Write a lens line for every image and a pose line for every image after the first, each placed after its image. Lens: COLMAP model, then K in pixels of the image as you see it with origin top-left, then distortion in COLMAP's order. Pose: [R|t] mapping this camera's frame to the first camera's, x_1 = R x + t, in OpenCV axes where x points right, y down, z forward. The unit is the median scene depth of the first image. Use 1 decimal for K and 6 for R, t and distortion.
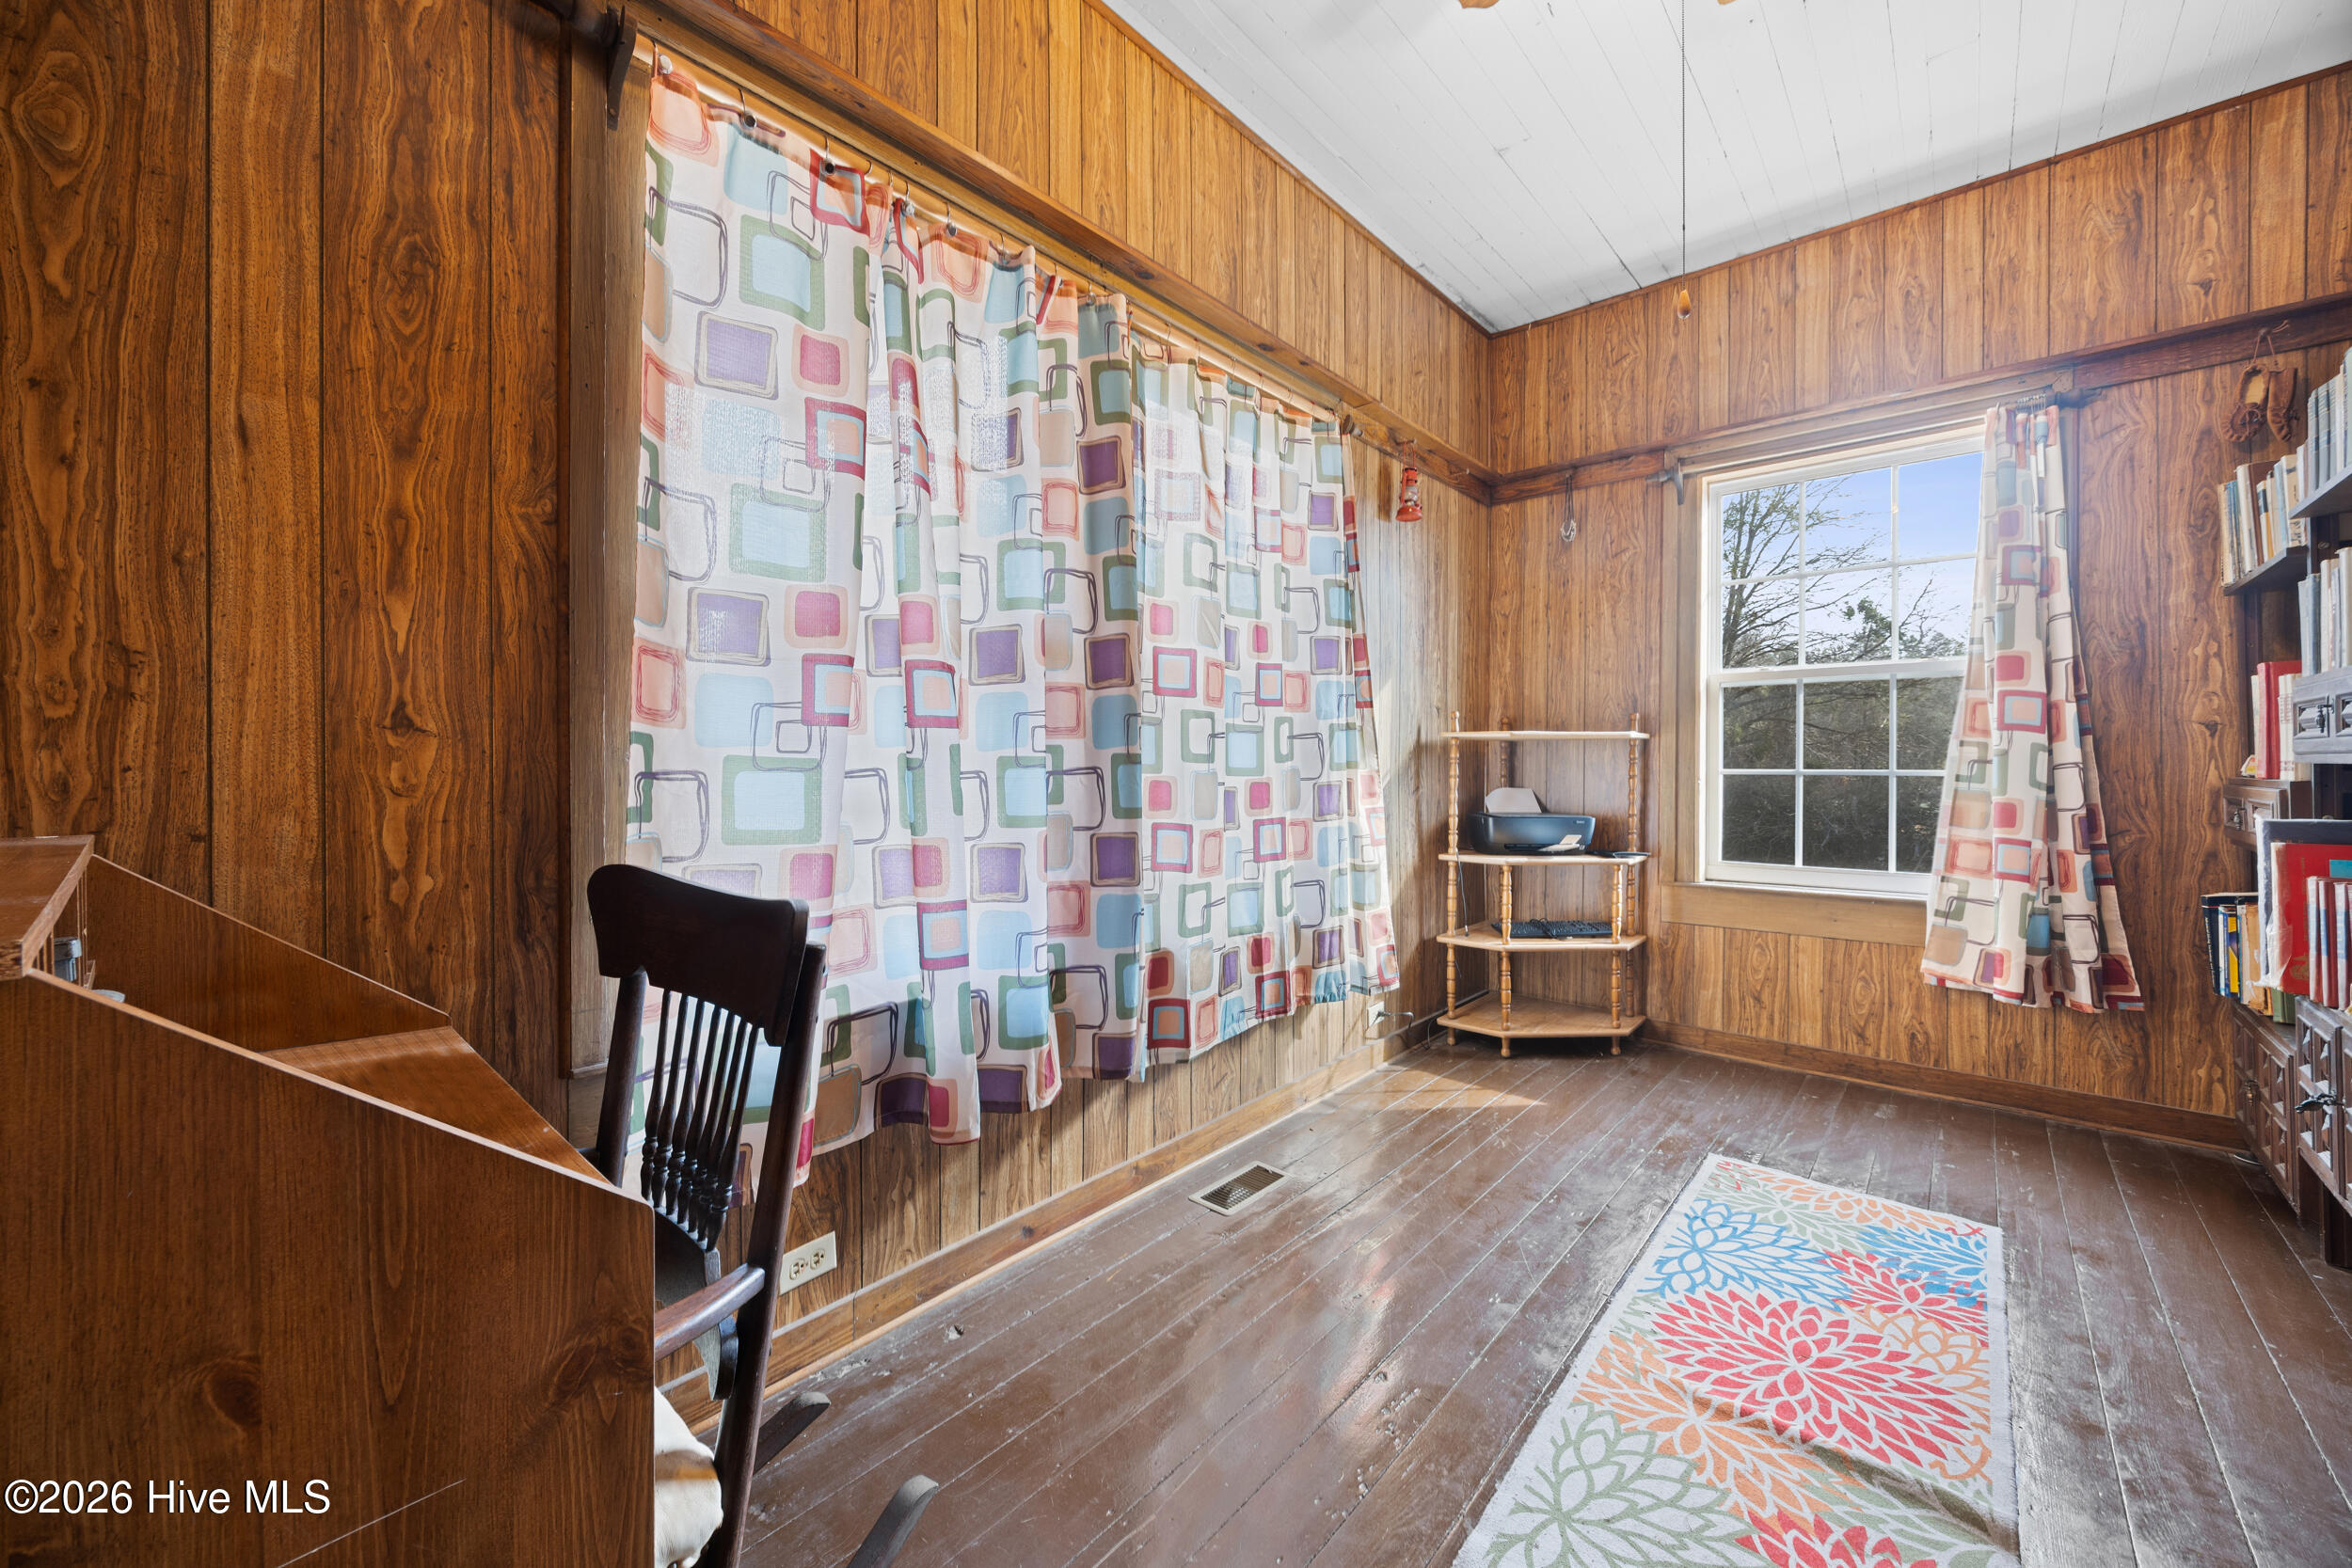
lens RADIAL K [[900.4, 0, 1164.4], [0, 900.4, 764.0], [0, 0, 1]] dist [-0.002603, 0.000147]
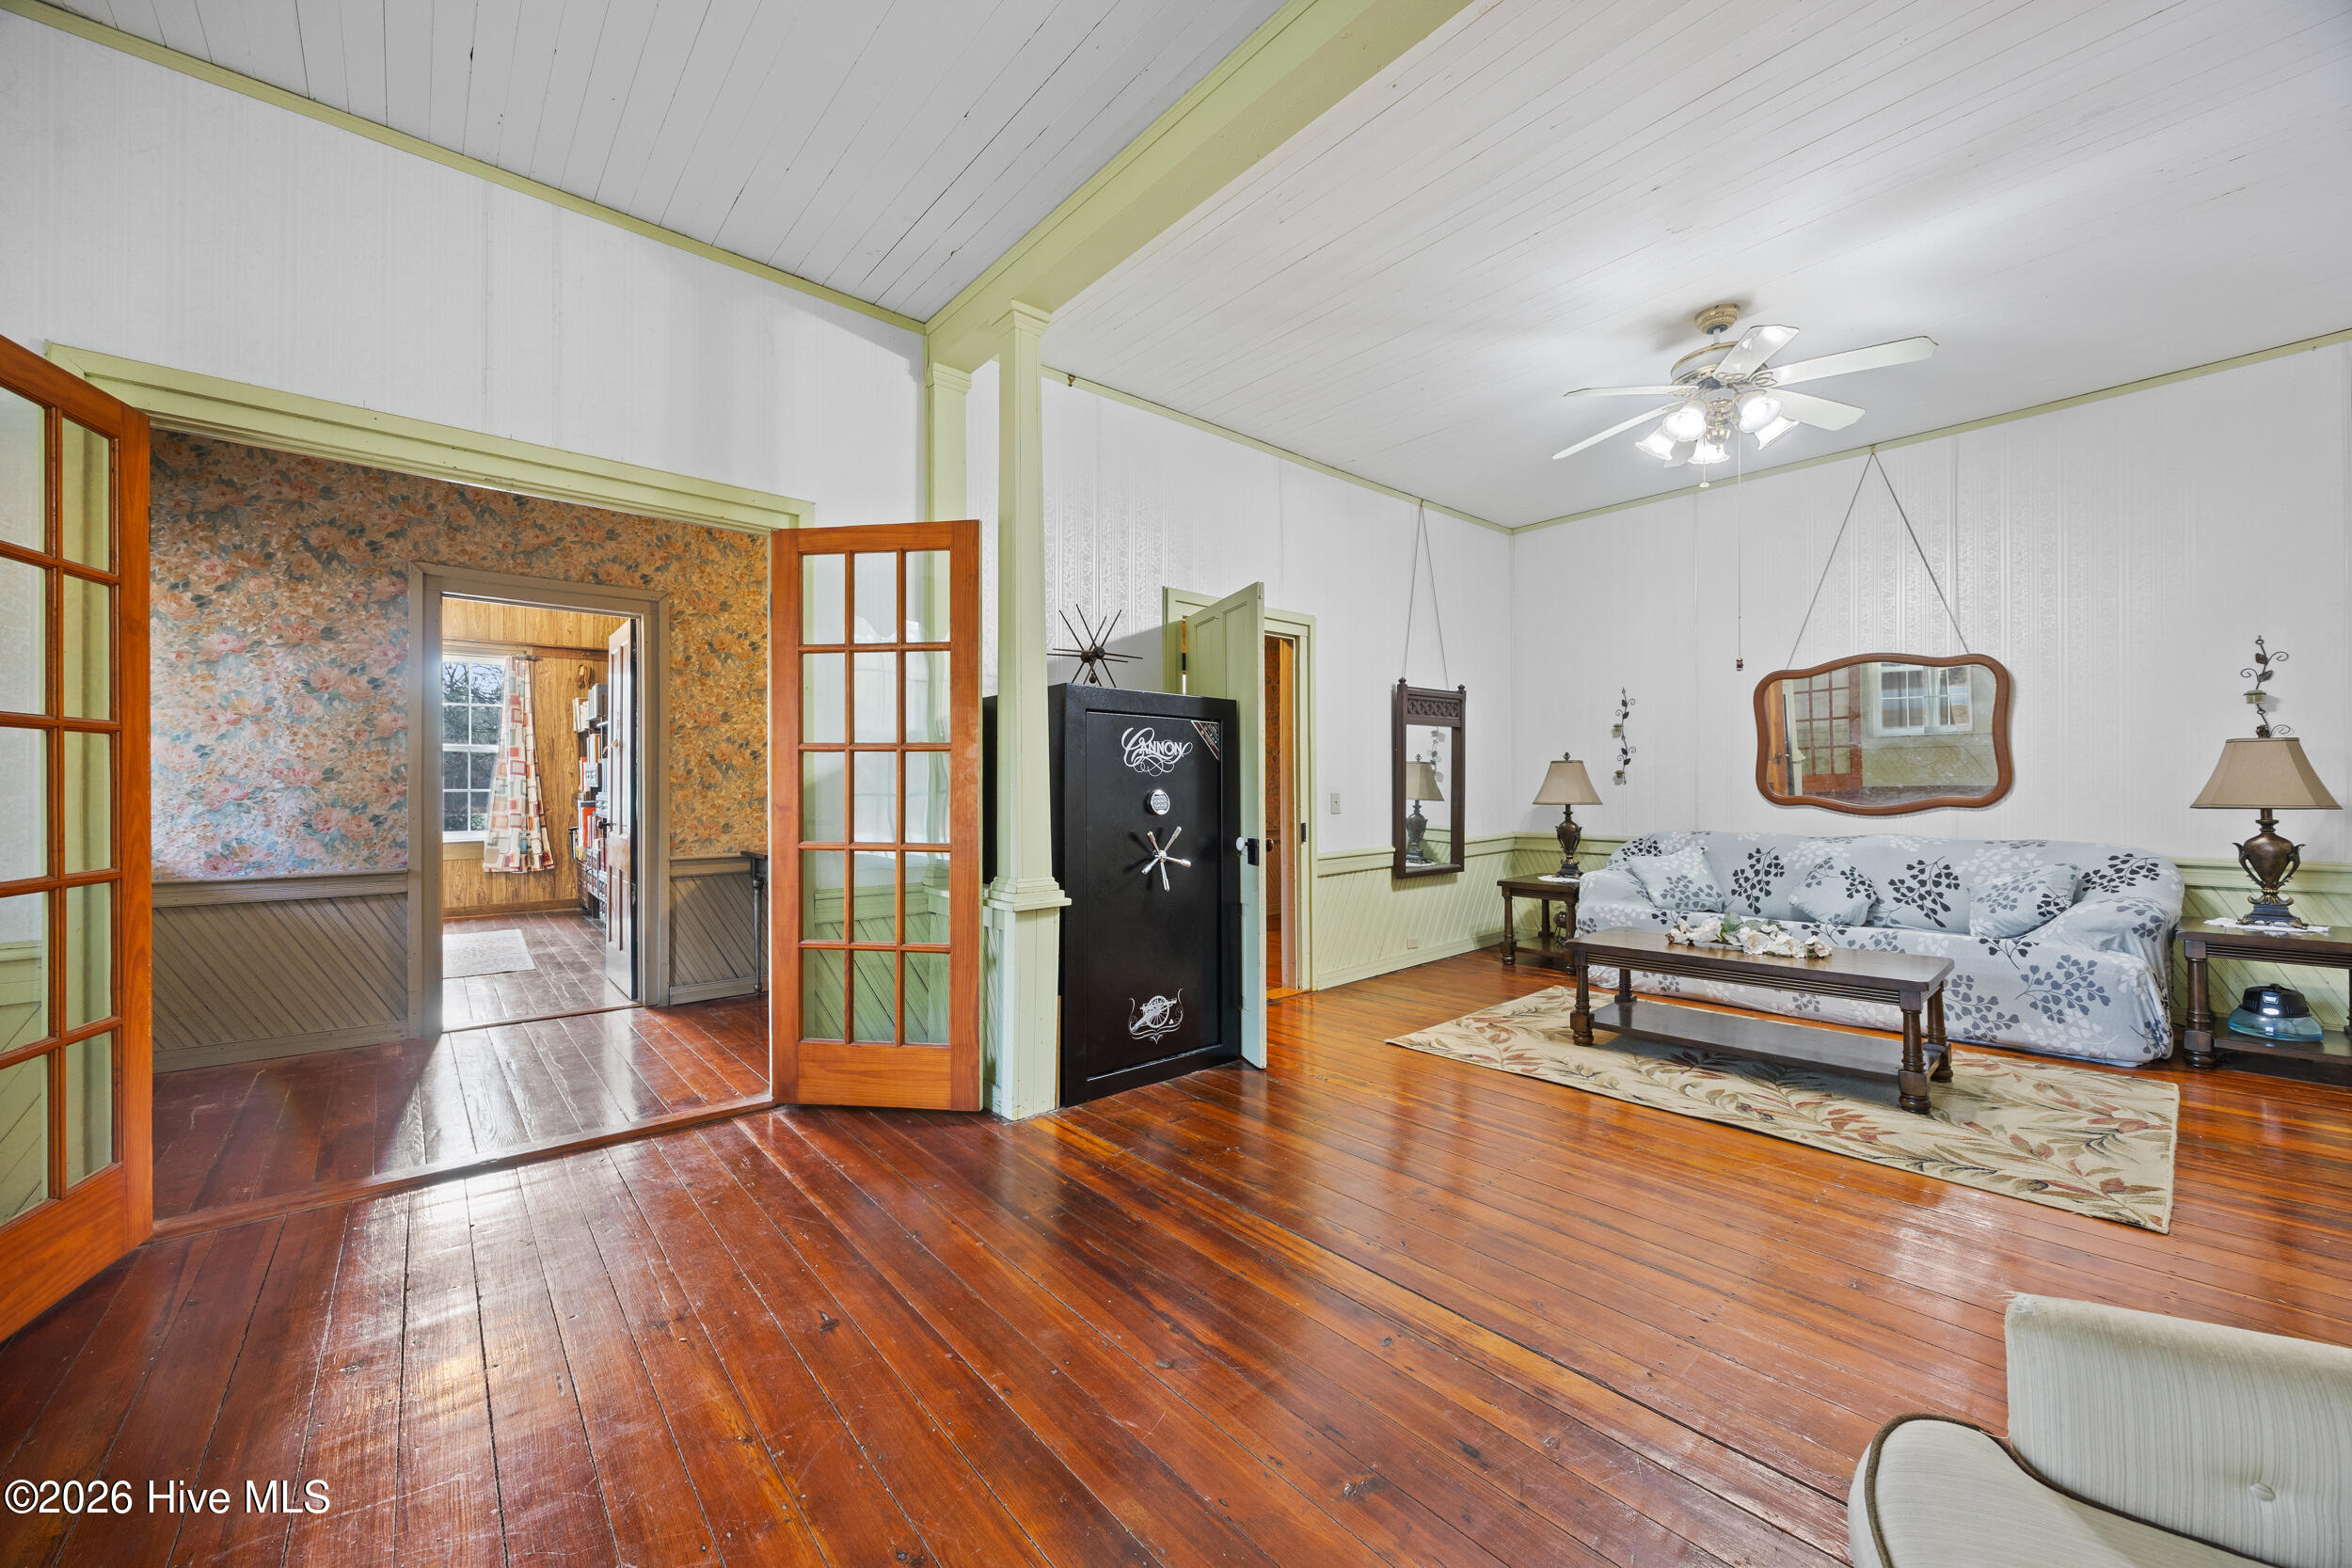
lens RADIAL K [[900.4, 0, 1176.0], [0, 900.4, 783.2], [0, 0, 1]] dist [-0.002603, 0.000147]
pose [[0.140010, 0.001239, 0.990149, -1.538900], [0.004417, 0.999988, -0.001876, 0.003441], [-0.990140, 0.004637, 0.140003, -1.428499]]
